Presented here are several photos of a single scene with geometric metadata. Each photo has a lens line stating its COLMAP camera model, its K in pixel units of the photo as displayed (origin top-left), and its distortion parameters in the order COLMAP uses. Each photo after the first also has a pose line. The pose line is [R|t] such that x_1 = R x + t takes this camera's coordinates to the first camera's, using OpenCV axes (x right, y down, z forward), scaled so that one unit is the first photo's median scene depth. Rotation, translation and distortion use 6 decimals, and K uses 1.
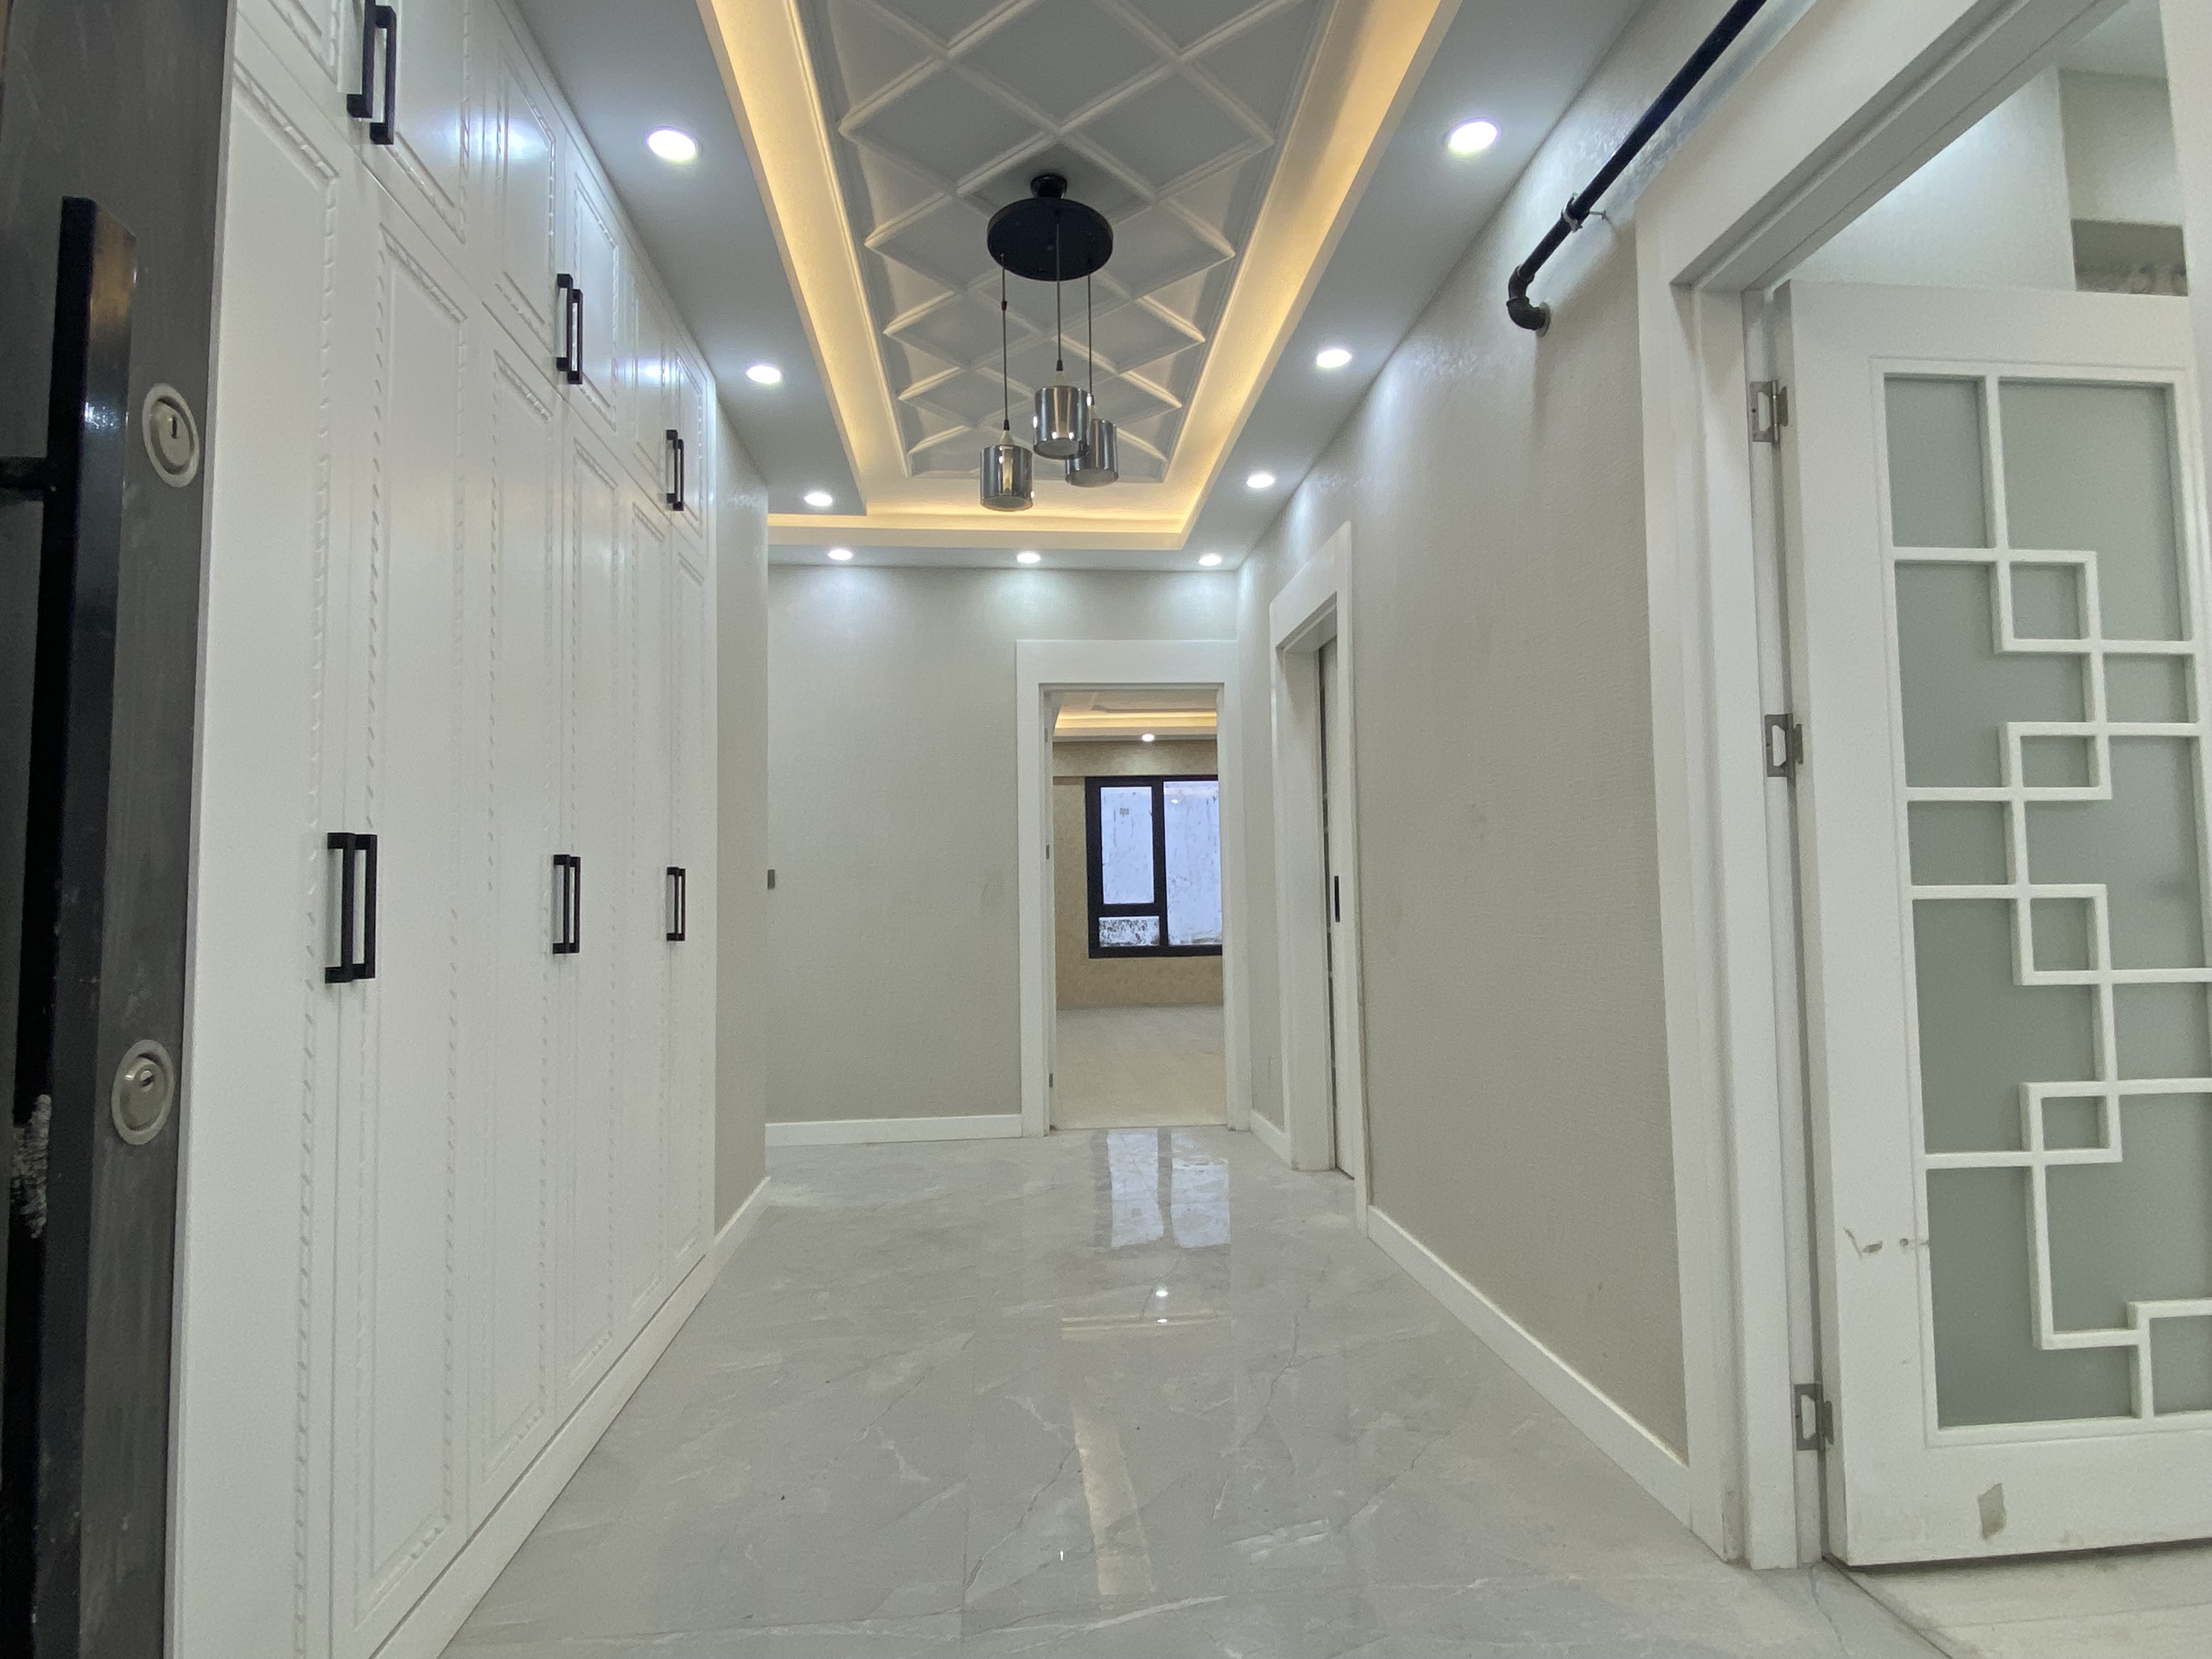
lens RADIAL K [[1203.5, 0, 1103.4], [0, 1203.5, 838.3], [0, 0, 1]] dist [0.051791, -0.052058]
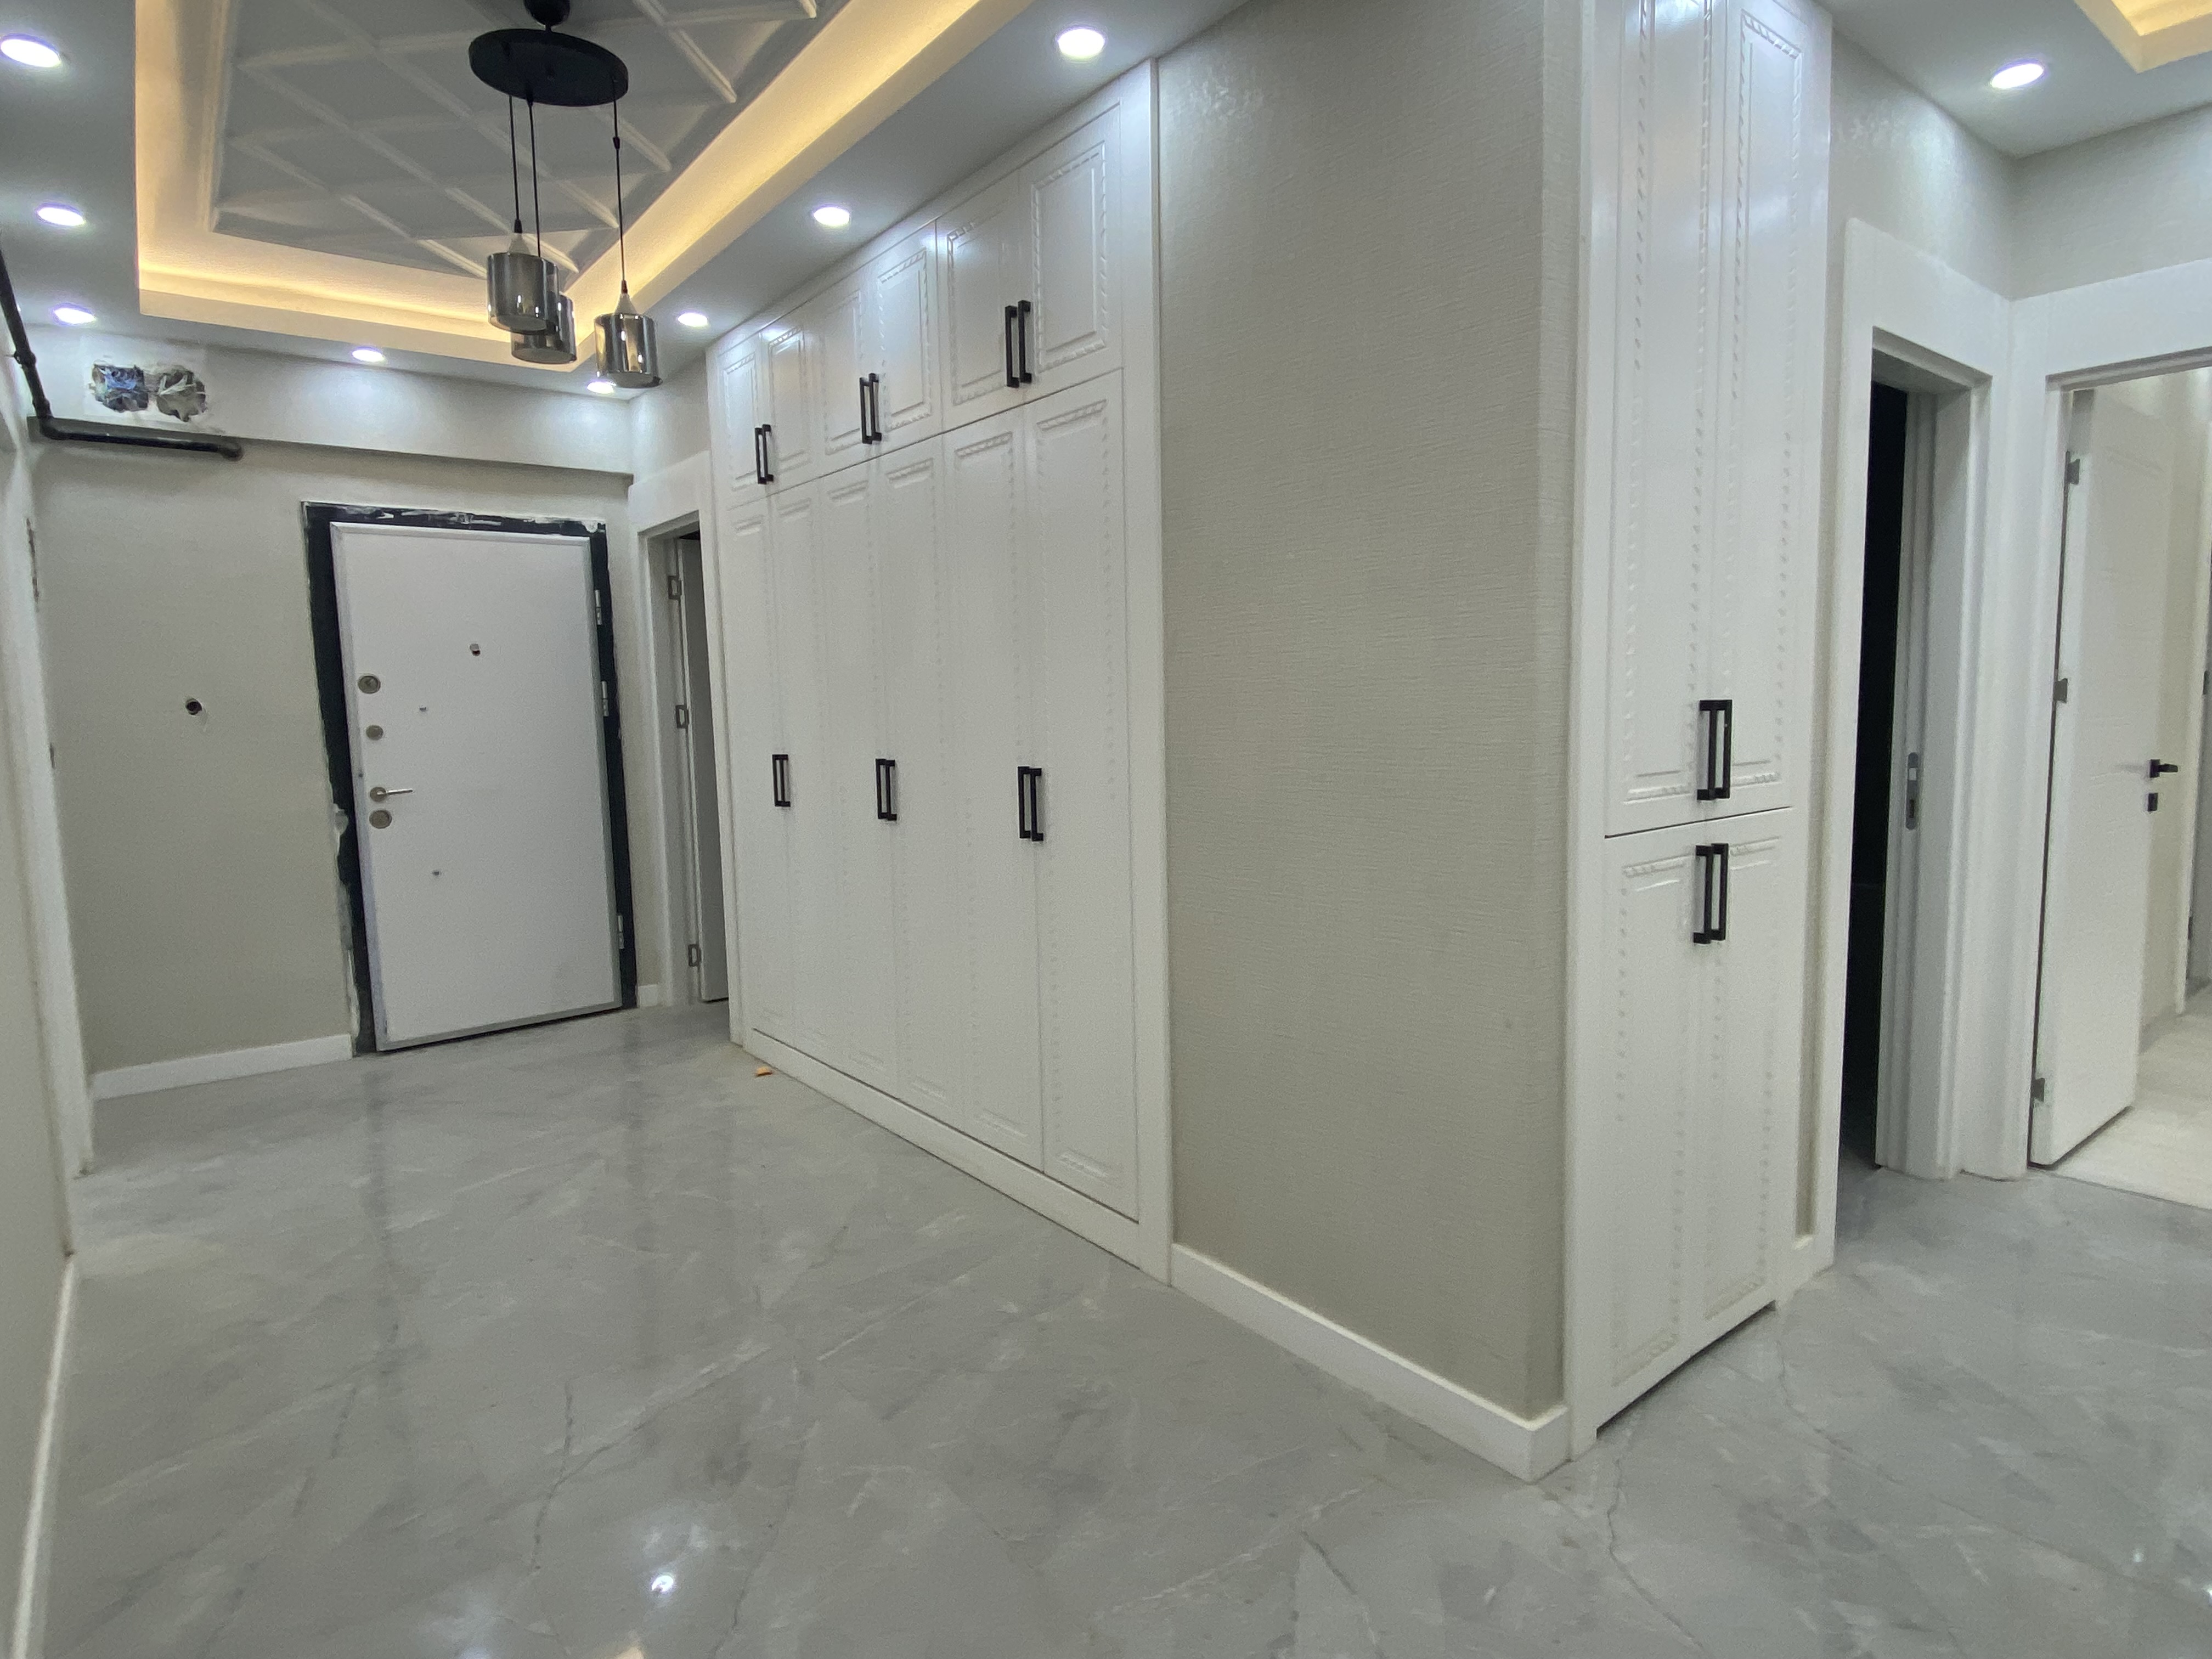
lens RADIAL K [[1203.5, 0, 1103.4], [0, 1203.5, 838.3], [0, 0, 1]] dist [0.051791, -0.052058]
pose [[-0.835685, 0.096574, -0.540651, 0.134522], [0.063641, 0.994815, 0.079329, 0.007872], [0.545509, 0.031886, -0.837498, 1.855131]]
